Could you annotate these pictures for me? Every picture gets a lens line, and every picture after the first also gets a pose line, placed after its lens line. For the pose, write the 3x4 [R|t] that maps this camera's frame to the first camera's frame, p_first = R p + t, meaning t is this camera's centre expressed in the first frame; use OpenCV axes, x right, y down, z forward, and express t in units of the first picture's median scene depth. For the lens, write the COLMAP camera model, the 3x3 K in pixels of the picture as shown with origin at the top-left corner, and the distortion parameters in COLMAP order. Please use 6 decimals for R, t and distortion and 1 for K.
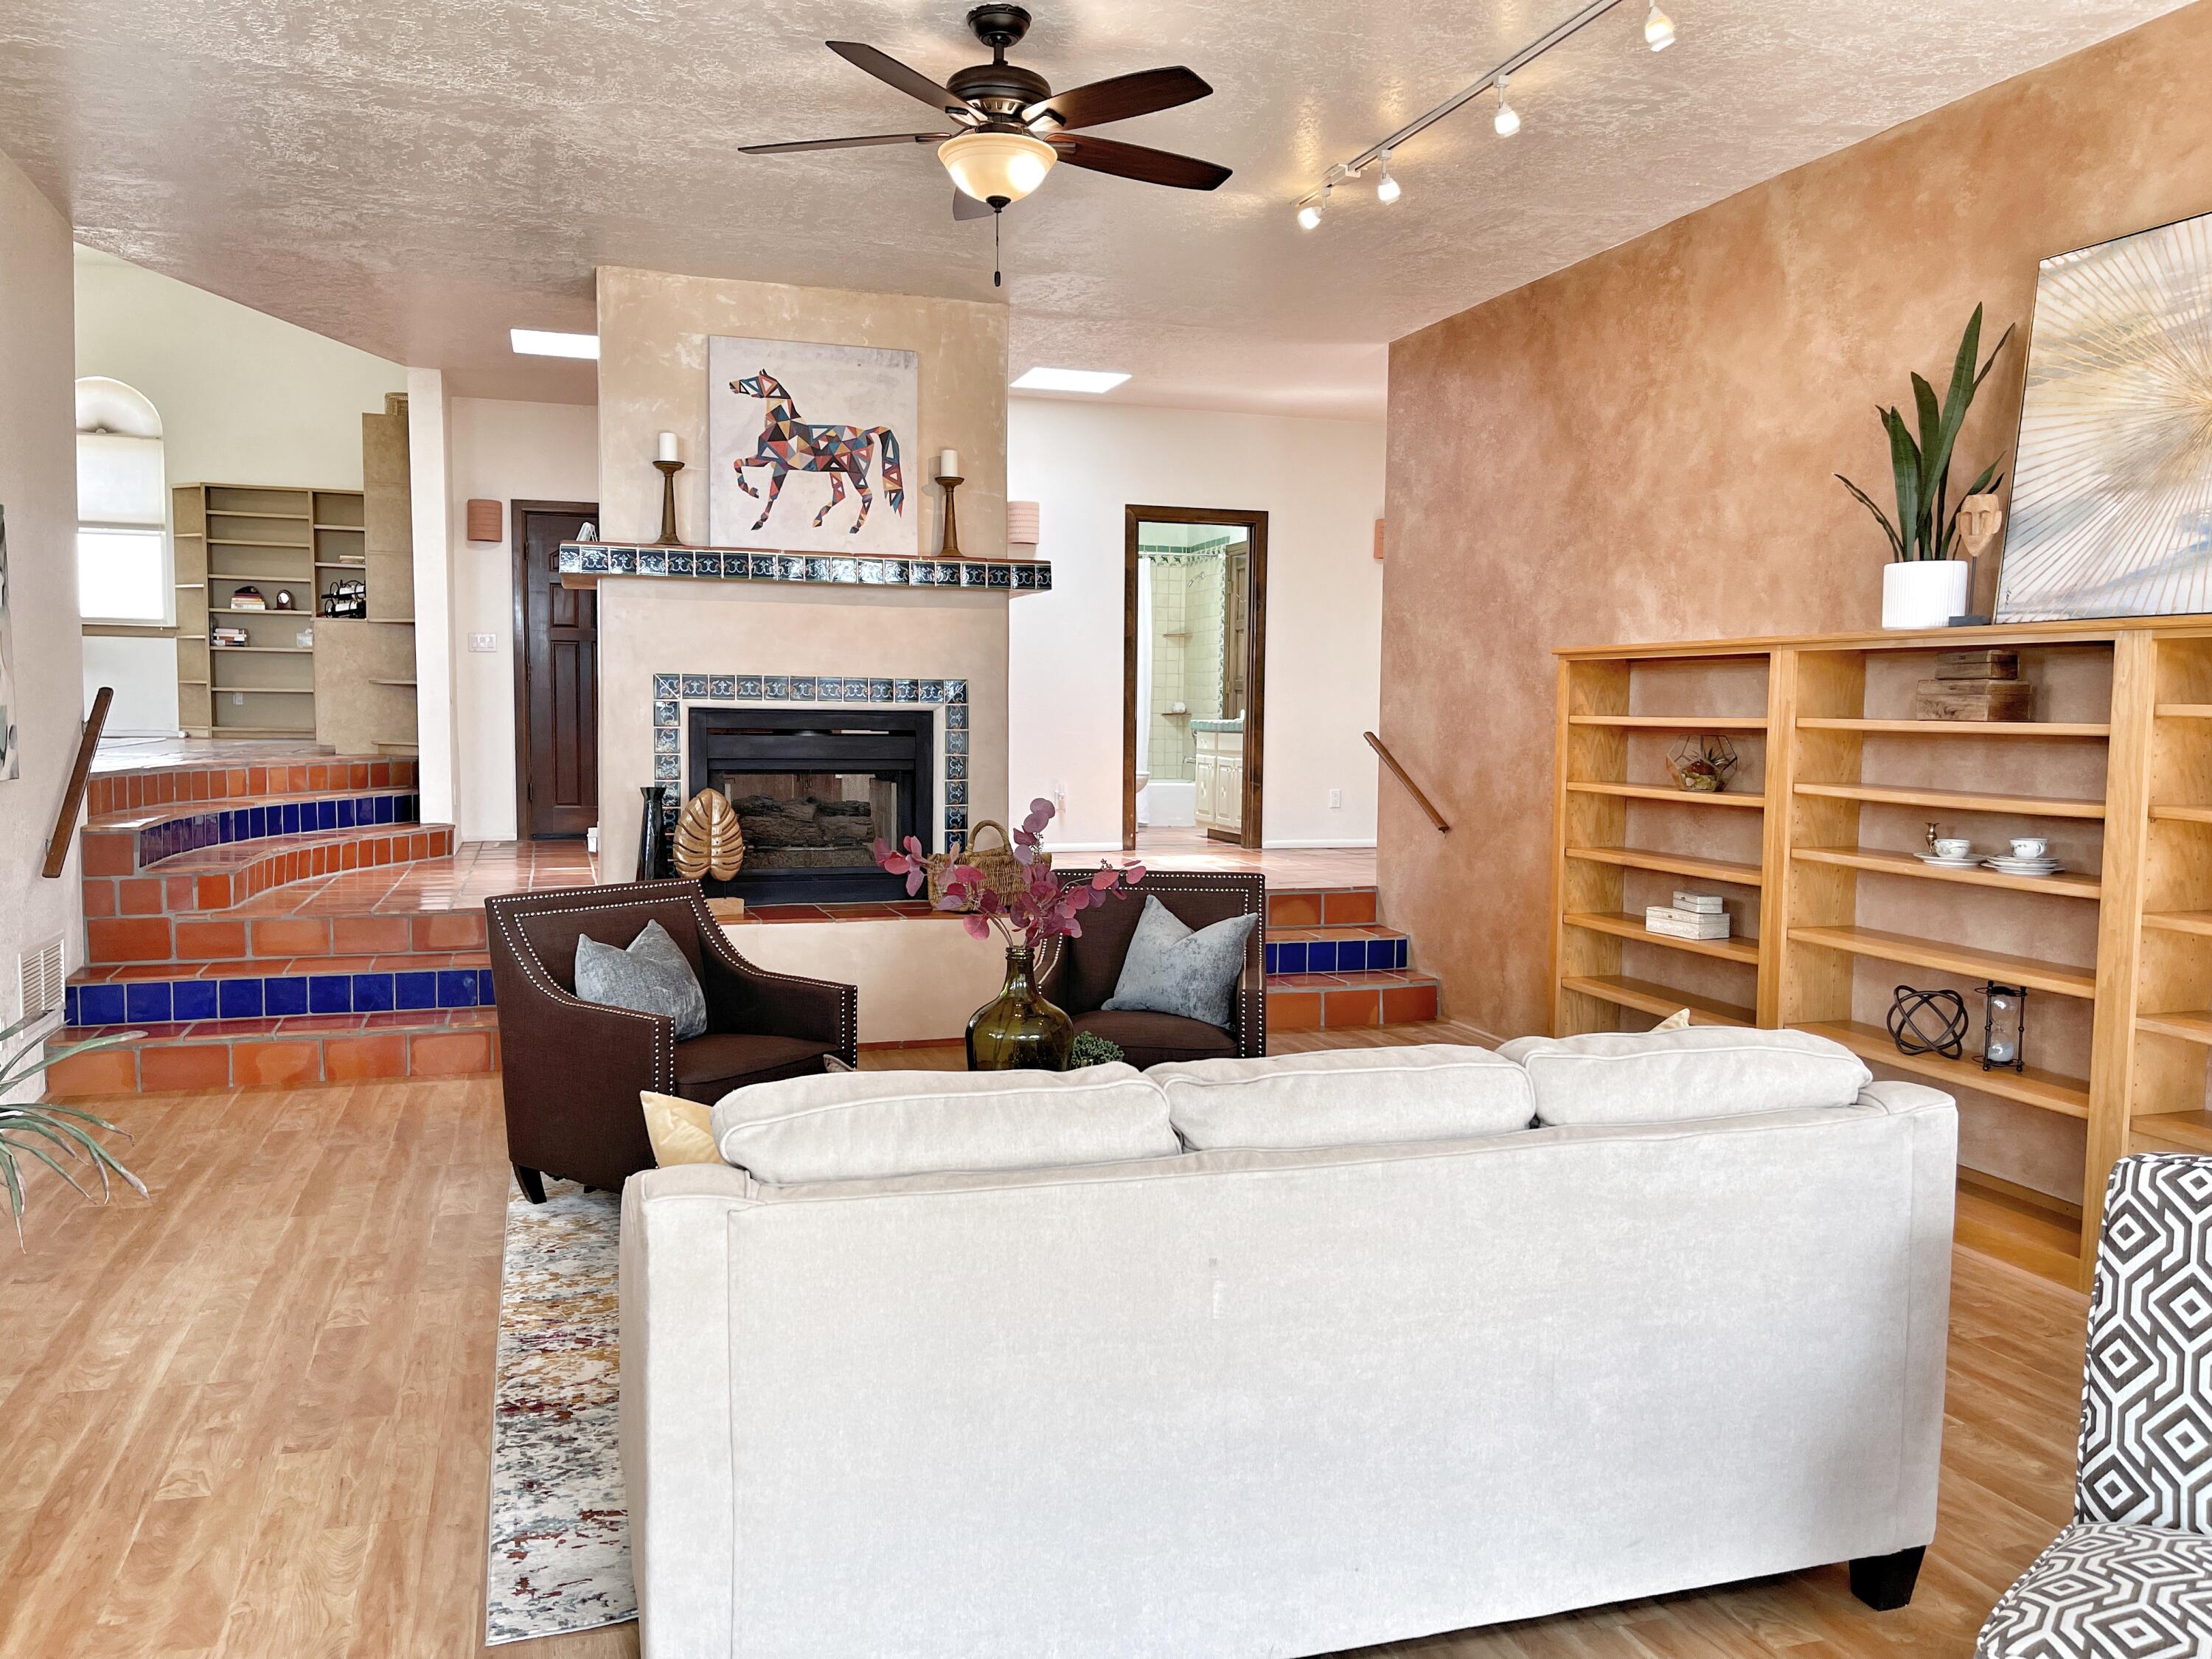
lens RADIAL K [[1681.8, 0, 1105.9], [0, 1681.8, 827.9], [0, 0, 1]] dist [0.075412, -0.104162]
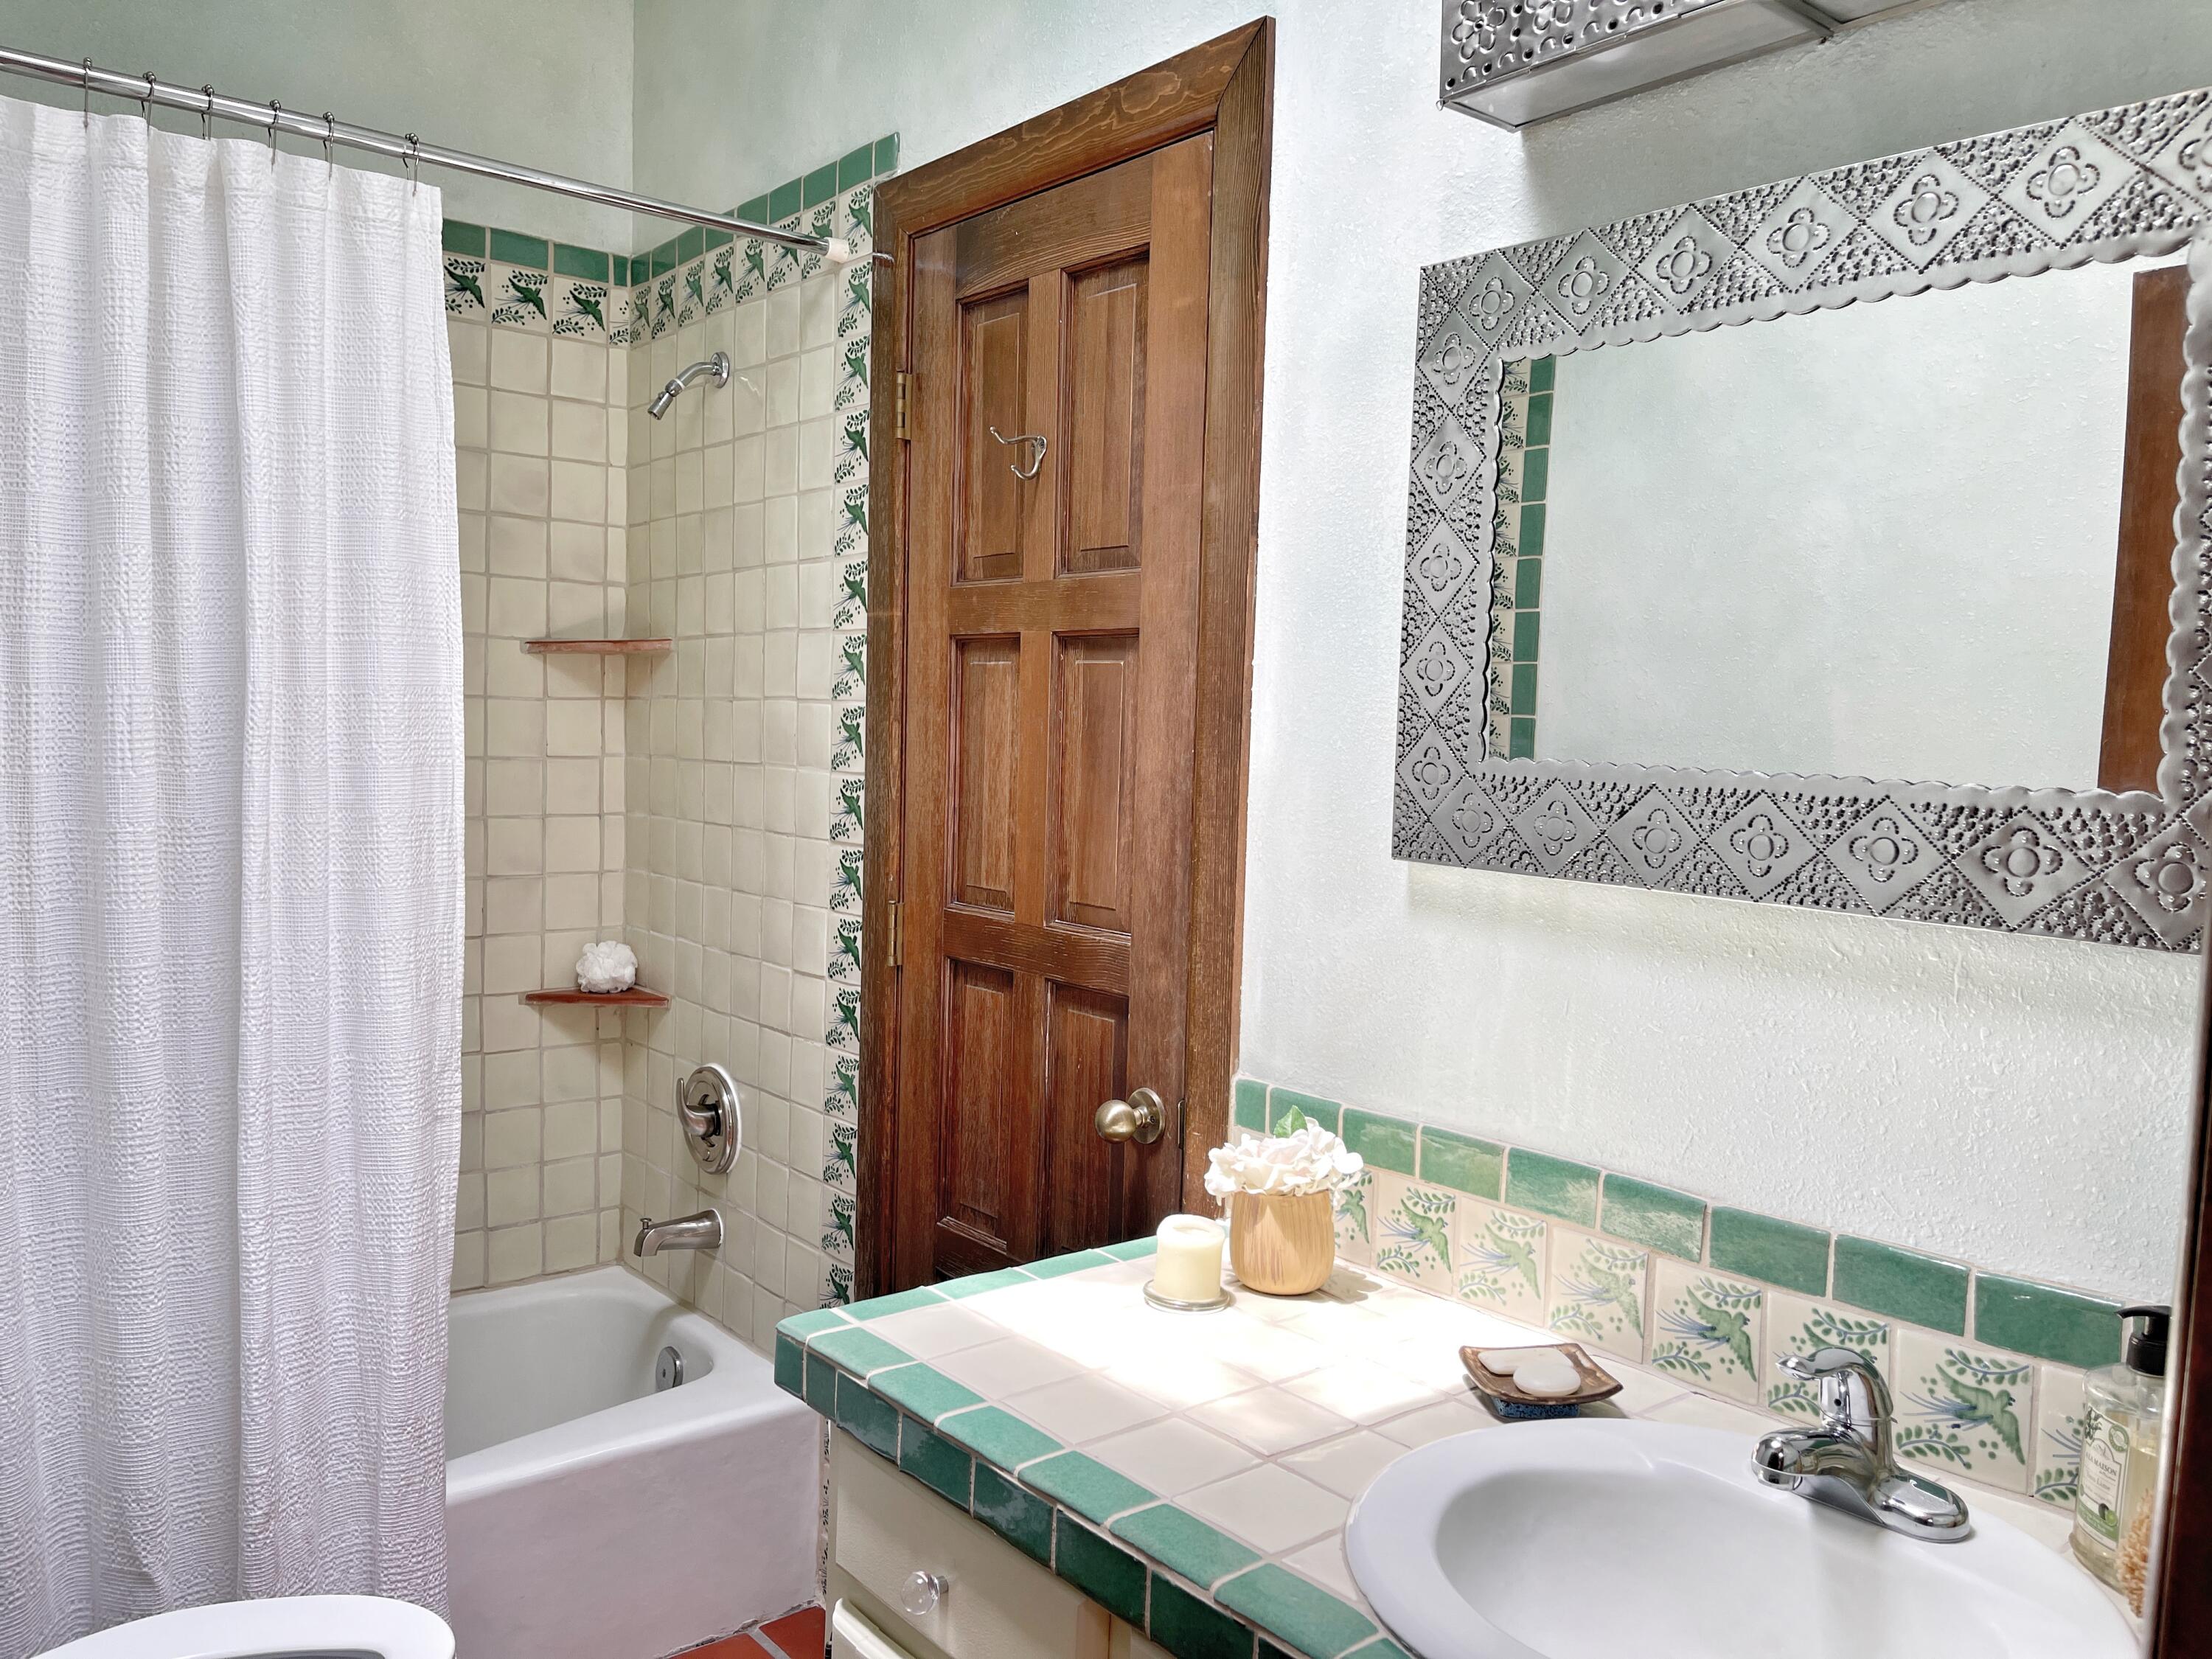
lens RADIAL K [[1681.8, 0, 1099.9], [0, 1681.8, 839.1], [0, 0, 1]] dist [0.075412, -0.104162]
pose [[0.934058, -0.010680, 0.356962, 0.046794], [0.009273, 0.999941, 0.005651, -0.170713], [-0.357002, -0.001968, 0.934102, 1.459181]]
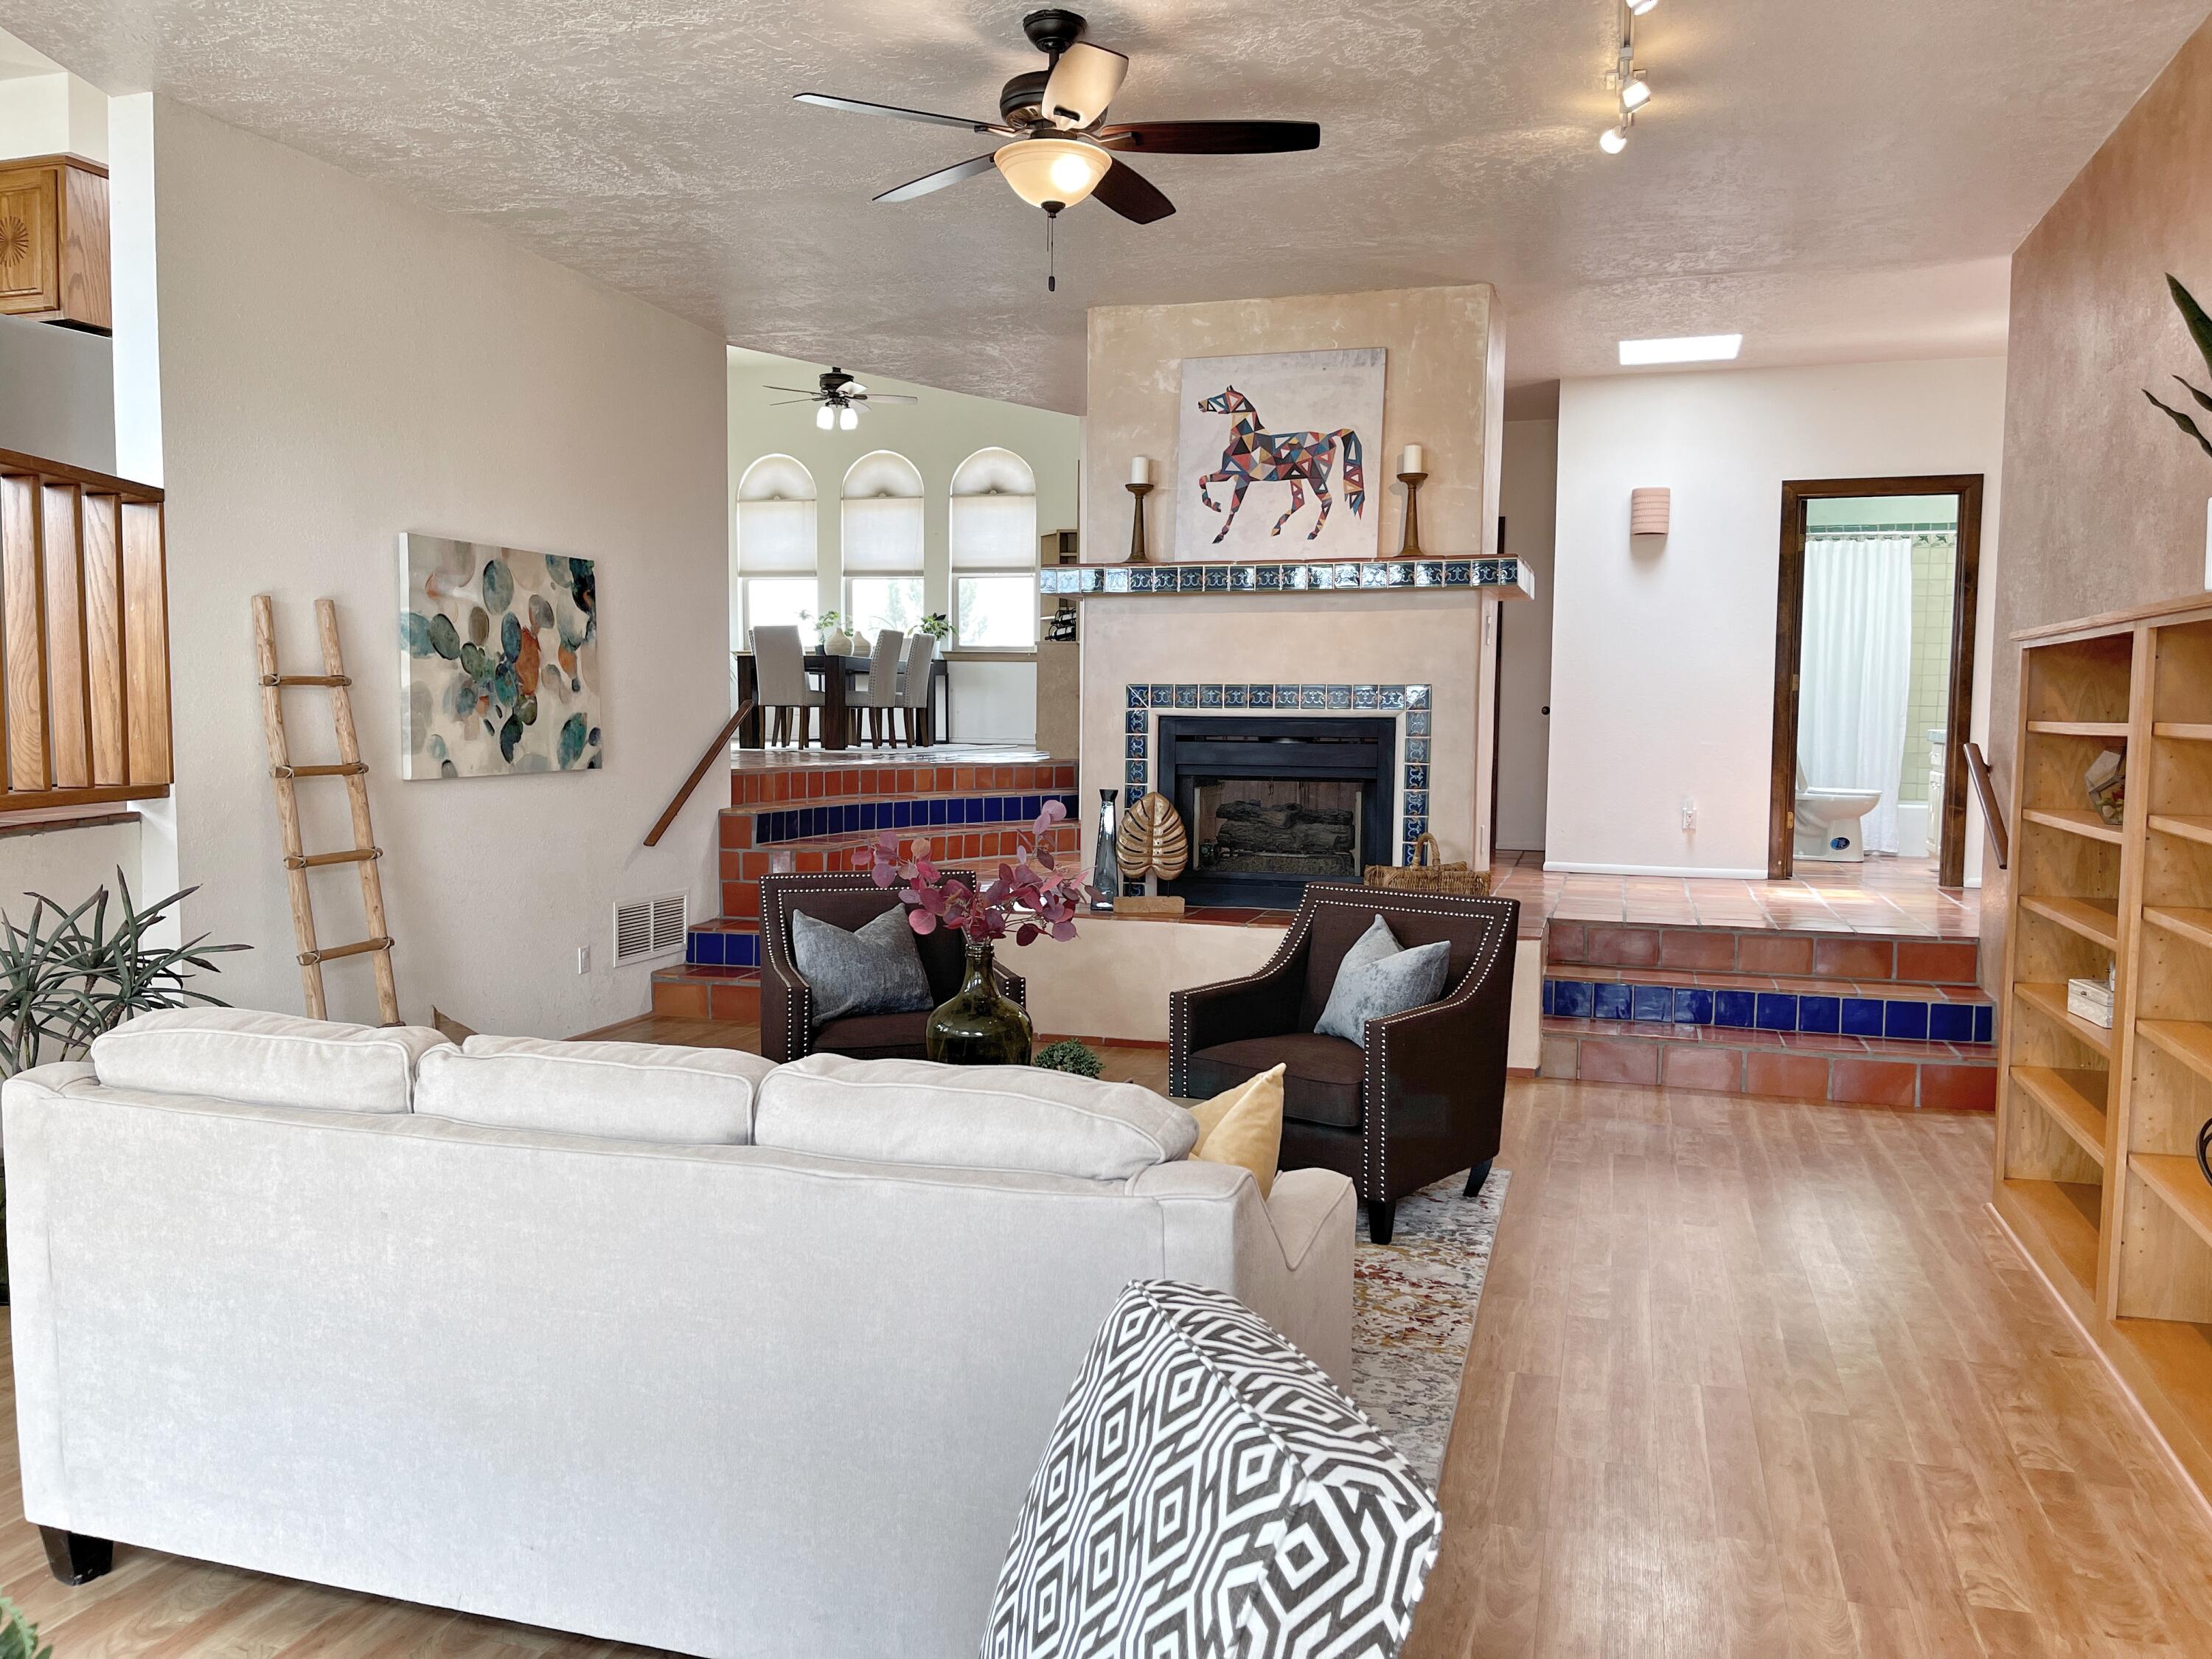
lens RADIAL K [[1681.8, 0, 1102.4], [0, 1681.8, 841.0], [0, 0, 1]] dist [0.075412, -0.104162]
pose [[0.815570, 0.040865, -0.577213, 0.346841], [-0.041277, 0.999071, 0.012409, -0.004393], [0.577184, 0.013705, 0.816499, 0.125048]]
